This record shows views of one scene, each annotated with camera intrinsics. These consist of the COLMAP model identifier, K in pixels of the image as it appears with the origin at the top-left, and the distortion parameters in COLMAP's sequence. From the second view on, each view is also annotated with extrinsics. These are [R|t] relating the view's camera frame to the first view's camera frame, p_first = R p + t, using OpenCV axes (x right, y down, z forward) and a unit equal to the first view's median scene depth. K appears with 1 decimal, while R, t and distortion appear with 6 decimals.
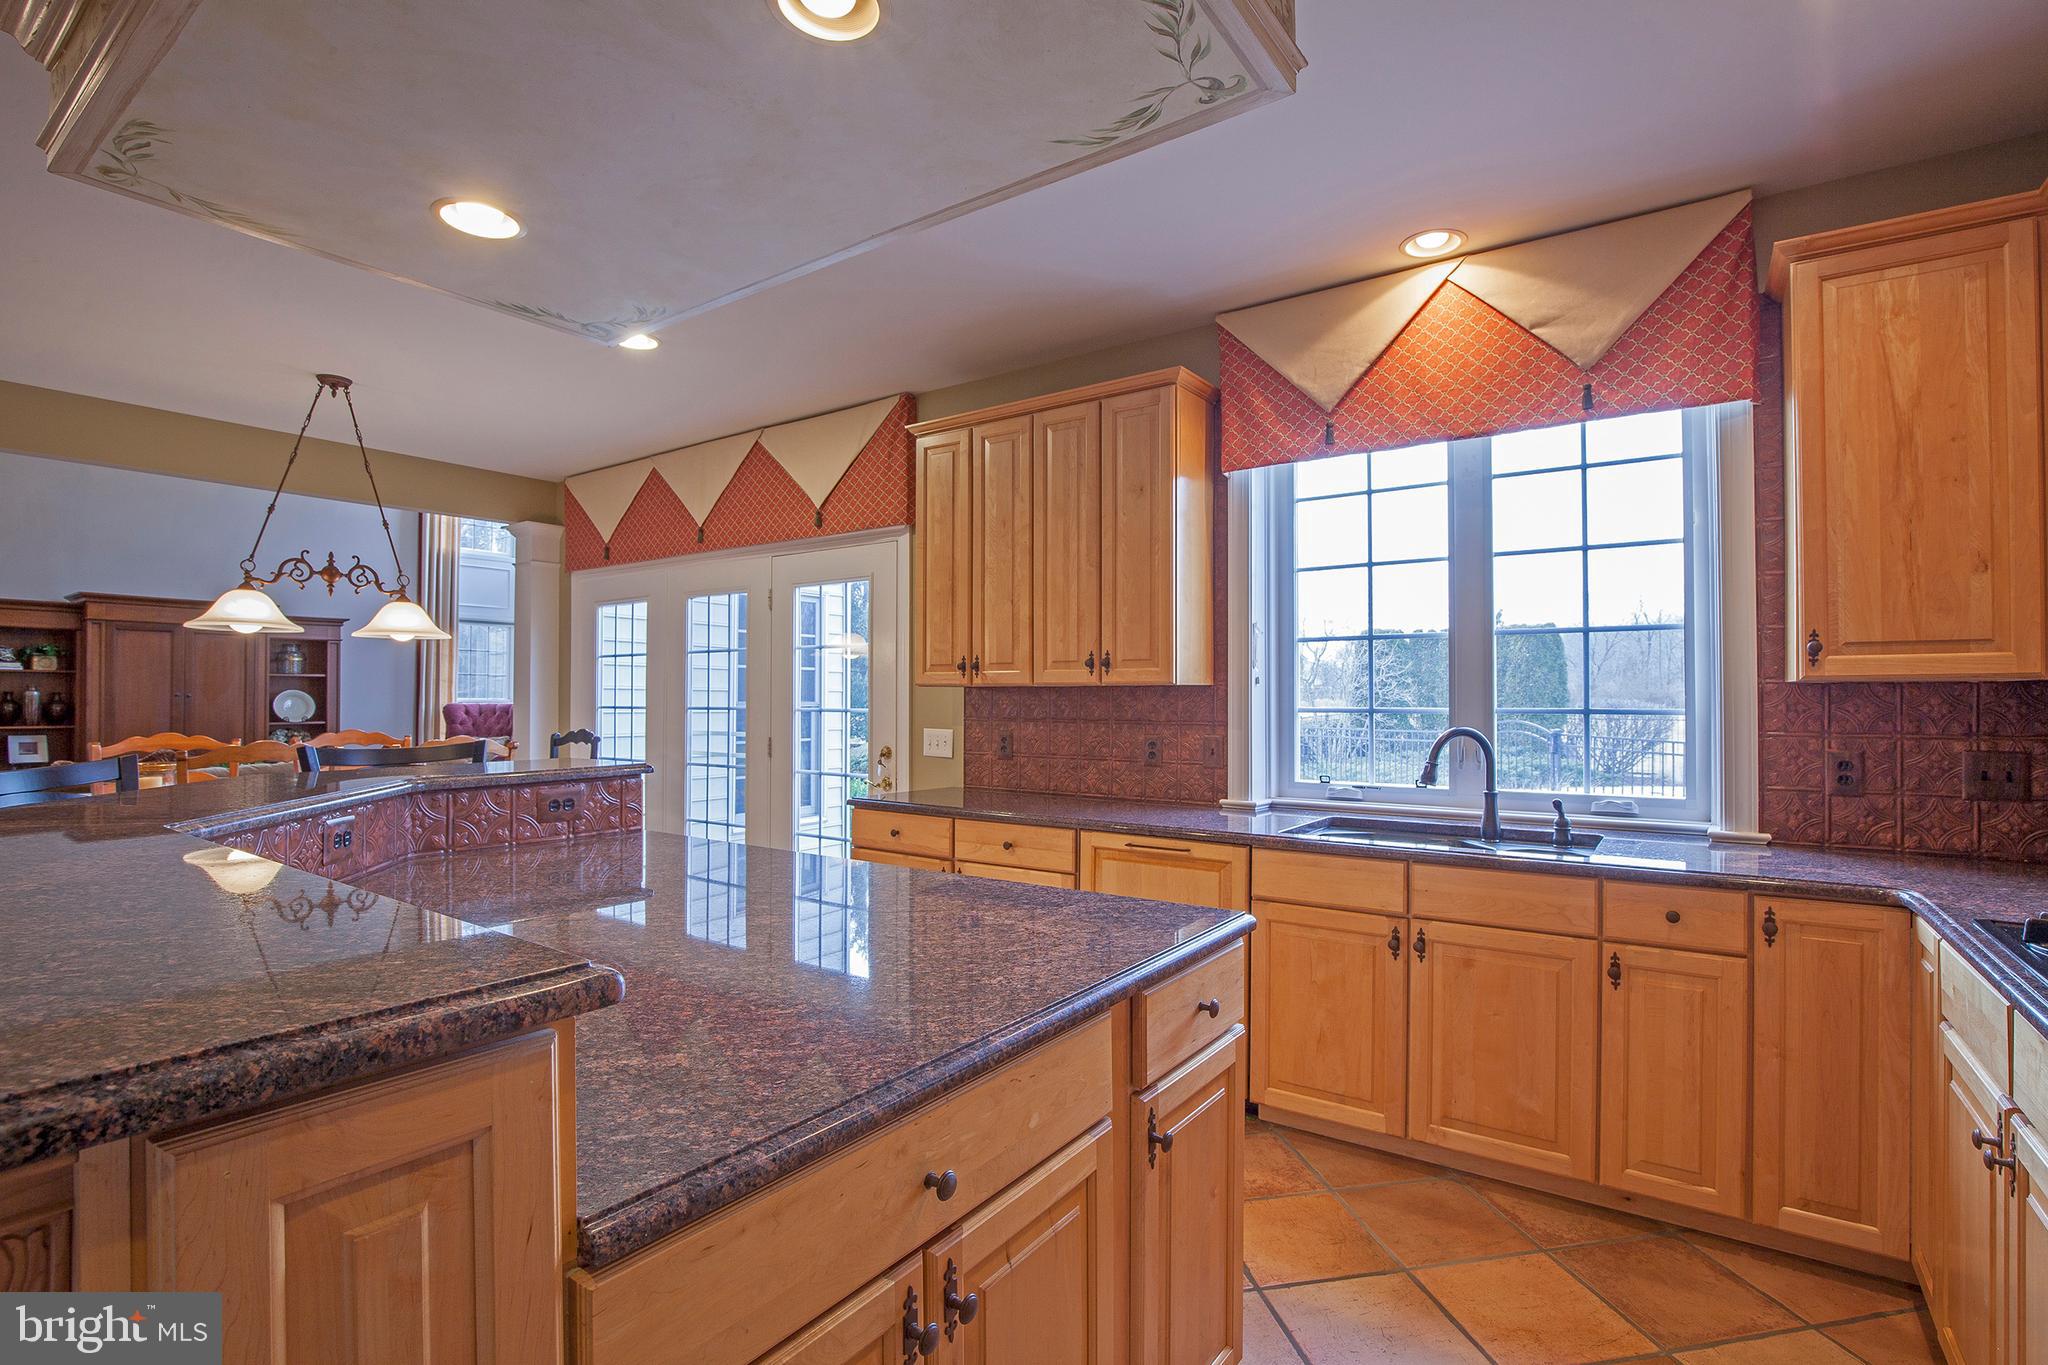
lens RADIAL K [[951.7, 0, 1128.4], [0, 951.7, 681.0], [0, 0, 1]] dist [-0.033150, 0.004628]
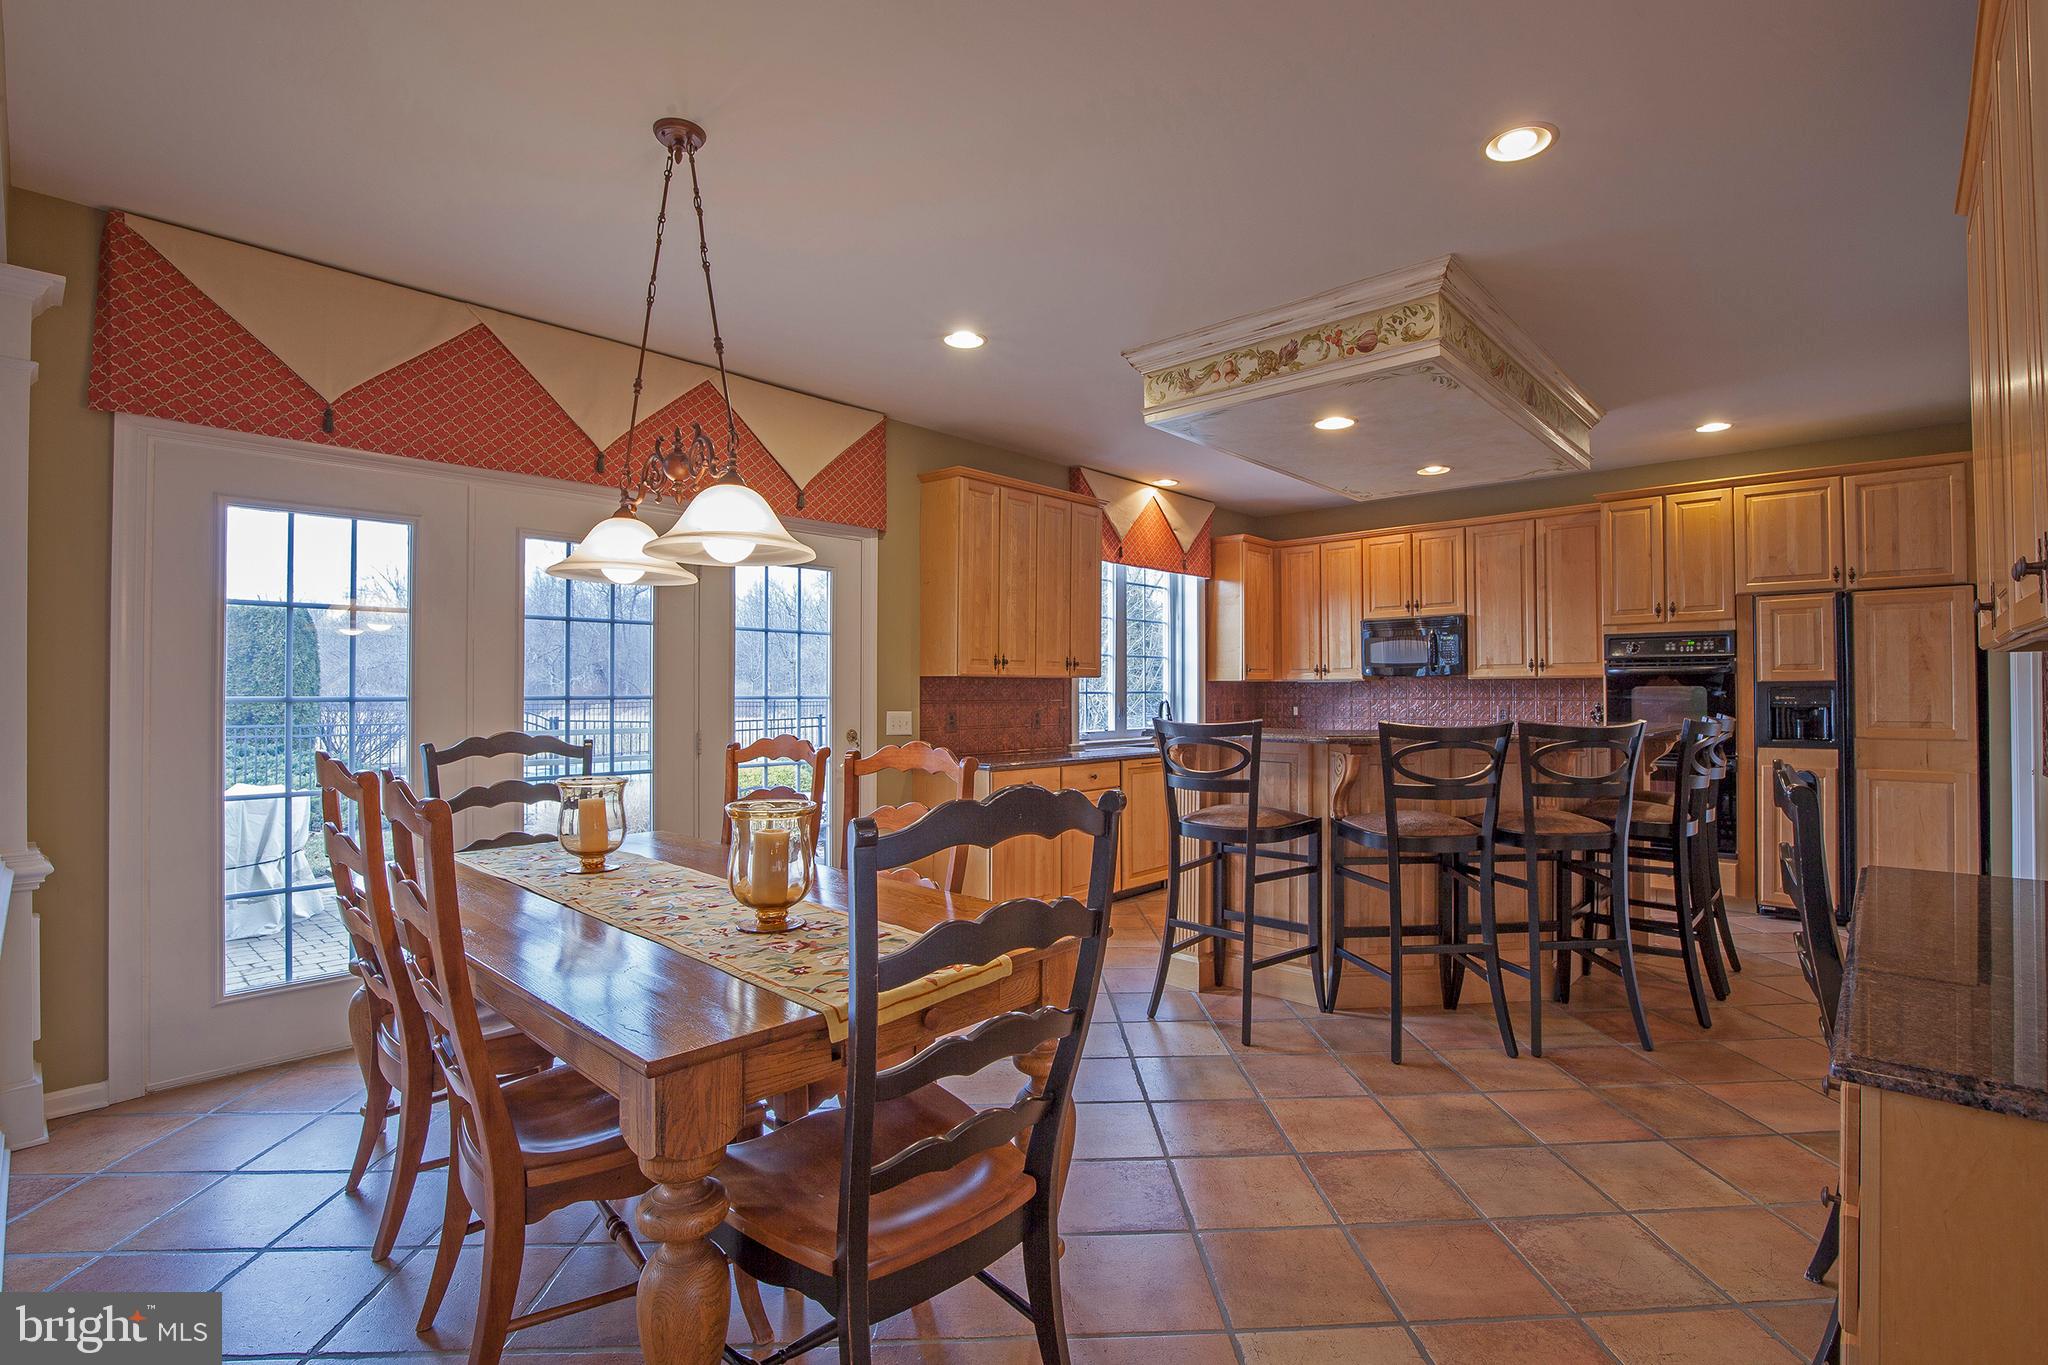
lens RADIAL K [[951.7, 0, 1053.7], [0, 951.7, 678.1], [0, 0, 1]] dist [-0.033150, 0.004628]
pose [[0.144263, 0.013354, 0.989449, -1.644825], [-0.014332, 0.999832, -0.011404, 0.024269], [-0.989436, -0.012536, 0.144430, 0.792766]]
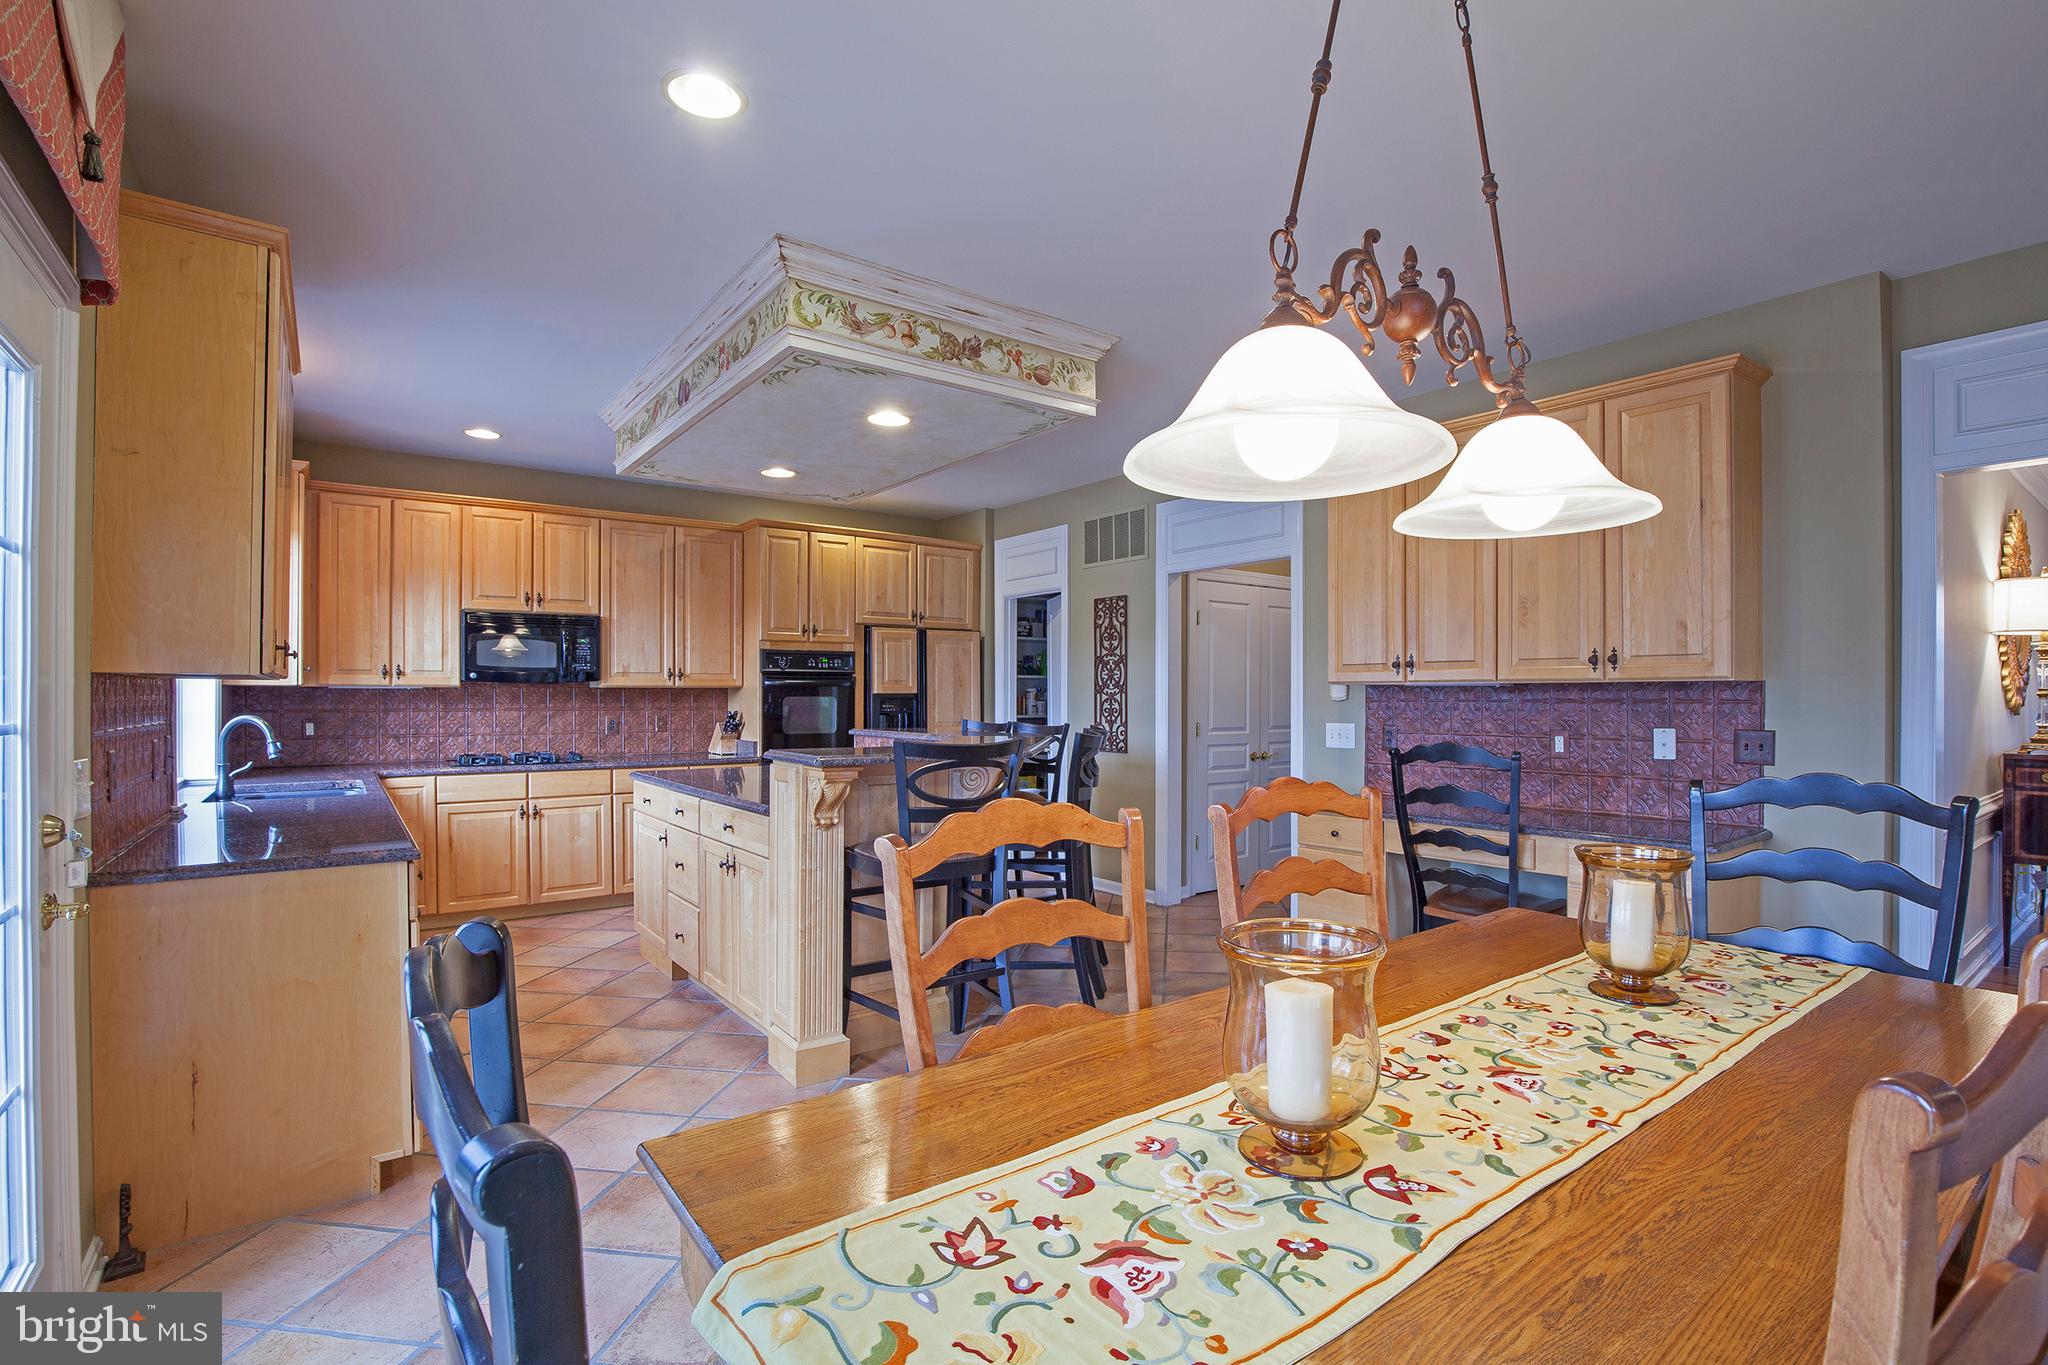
lens RADIAL K [[951.7, 0, 1030.6], [0, 951.7, 691.5], [0, 0, 1]] dist [-0.033150, 0.004628]
pose [[-0.928671, -0.004057, 0.370882, -0.999925], [-0.011744, 0.999760, -0.018472, 0.023198], [-0.370718, -0.021510, -0.928496, 1.569507]]
